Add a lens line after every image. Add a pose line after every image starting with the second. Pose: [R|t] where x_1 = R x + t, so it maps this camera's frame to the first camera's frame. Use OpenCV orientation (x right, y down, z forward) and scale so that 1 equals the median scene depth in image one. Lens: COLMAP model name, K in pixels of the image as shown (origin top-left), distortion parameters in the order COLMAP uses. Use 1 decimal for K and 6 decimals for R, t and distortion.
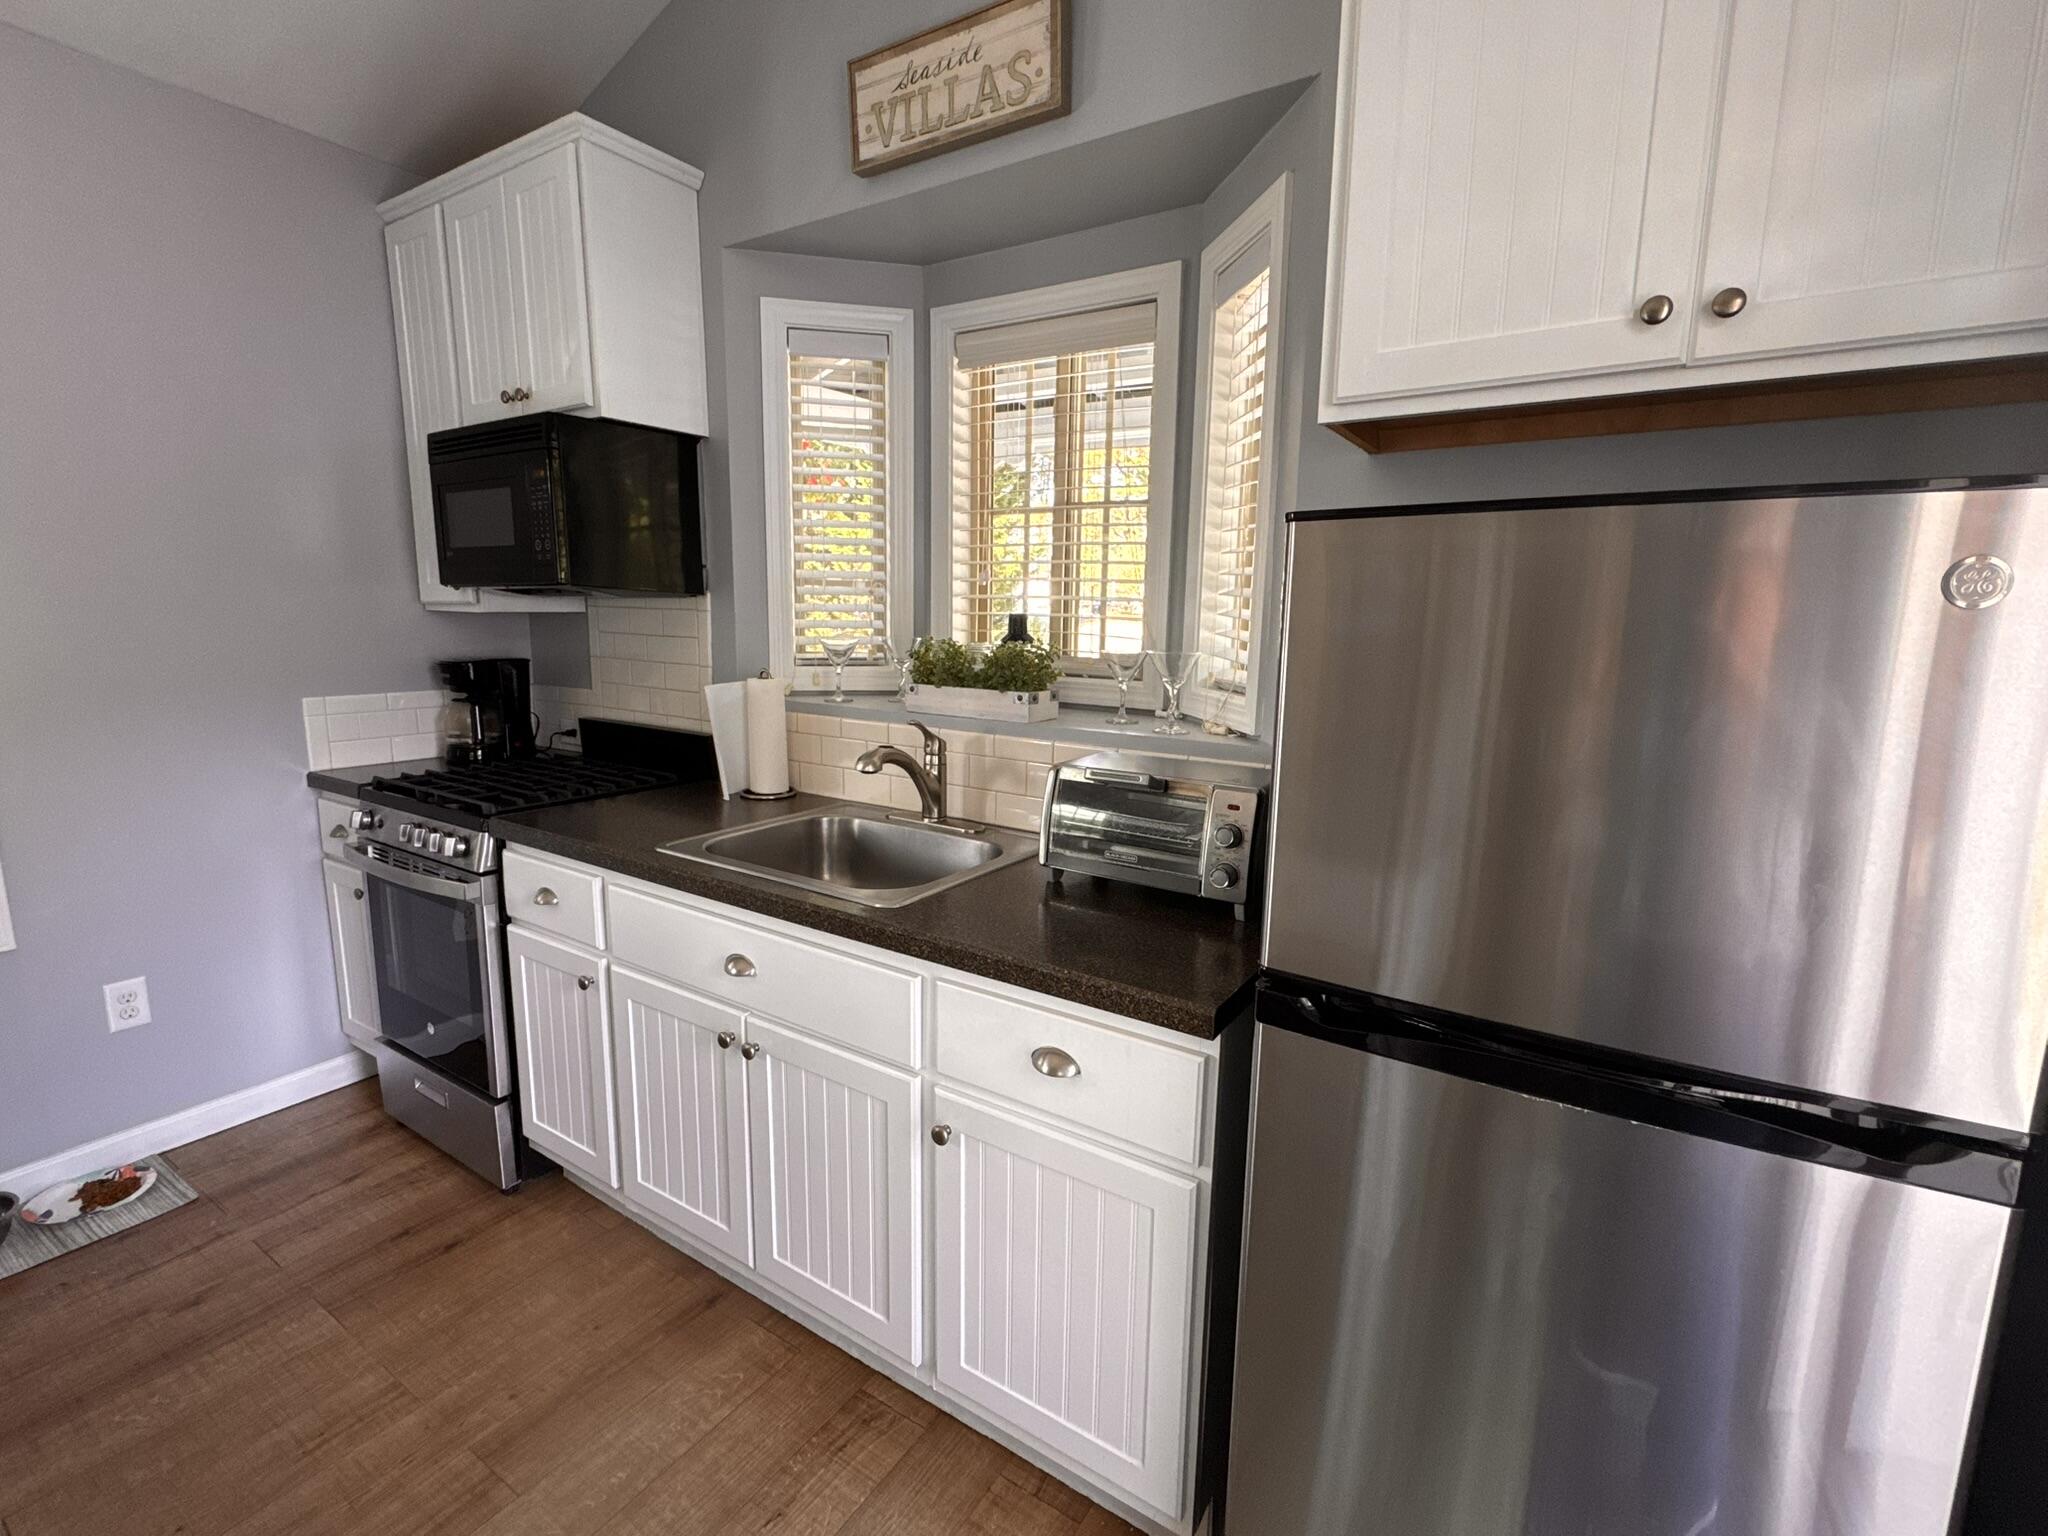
lens RADIAL K [[929.5, 0, 1024.0], [0, 929.5, 768.0], [0, 0, 1]] dist [0.000084, -0.000341]
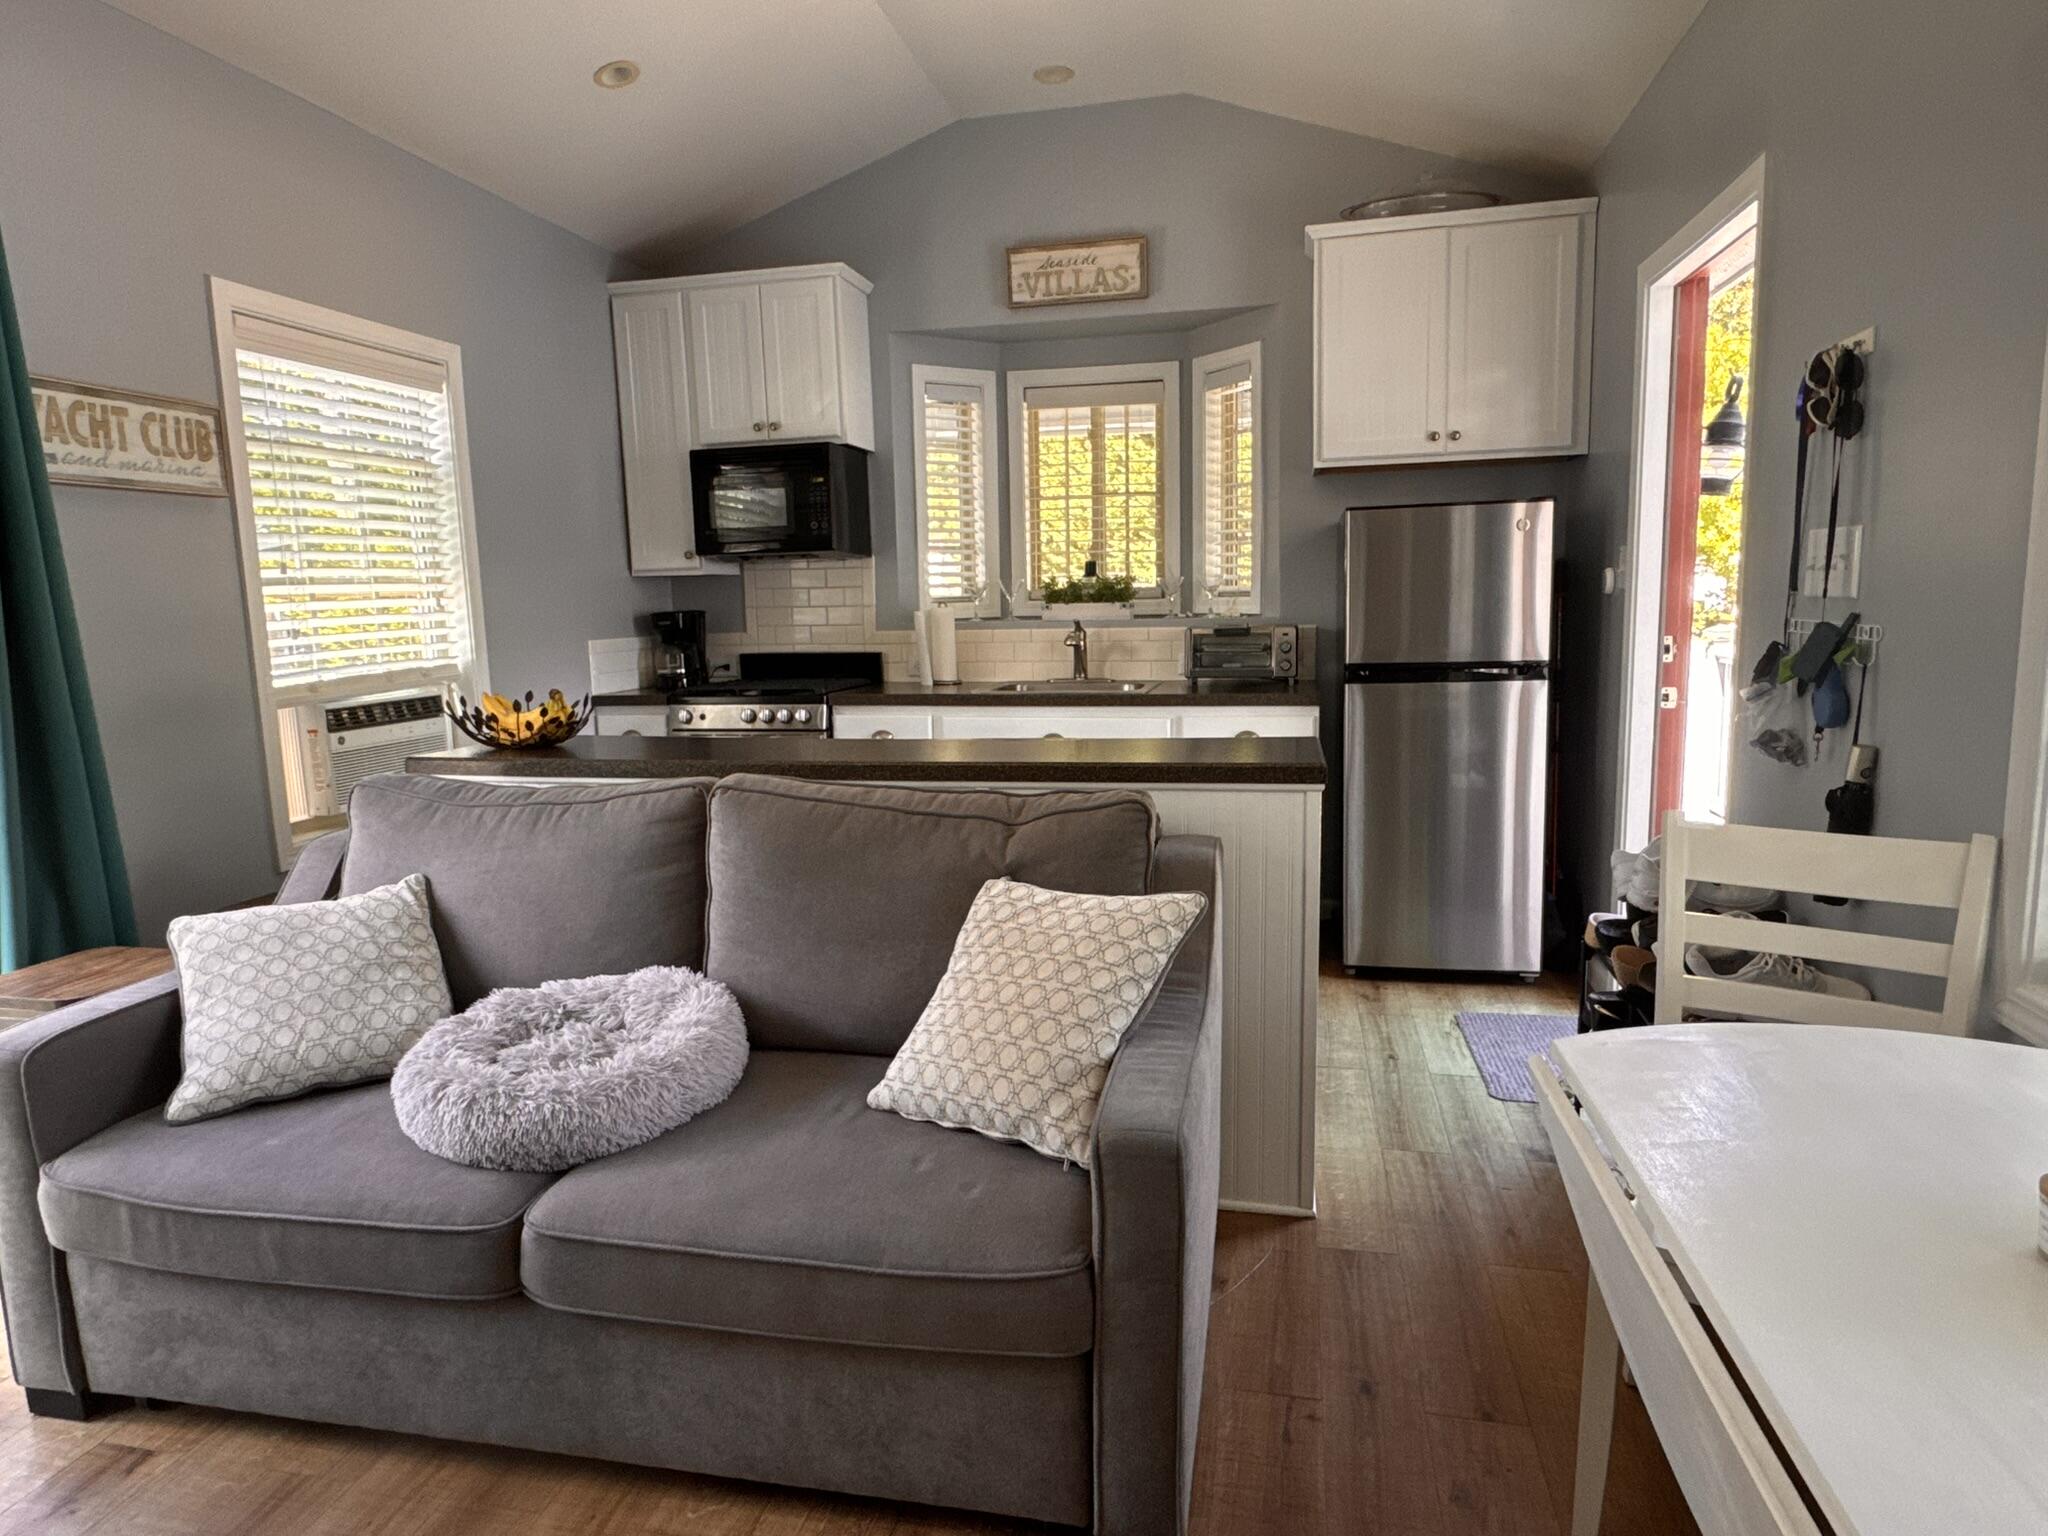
lens RADIAL K [[1198.7, 0, 1024.0], [0, 1198.7, 768.0], [0, 0, 1]] dist [-0.002867, -0.000625]
pose [[0.936589, -0.086379, 0.339617, -0.953553], [0.094947, 0.995445, -0.008658, 0.226442], [-0.337322, 0.040355, 0.940524, -1.035786]]
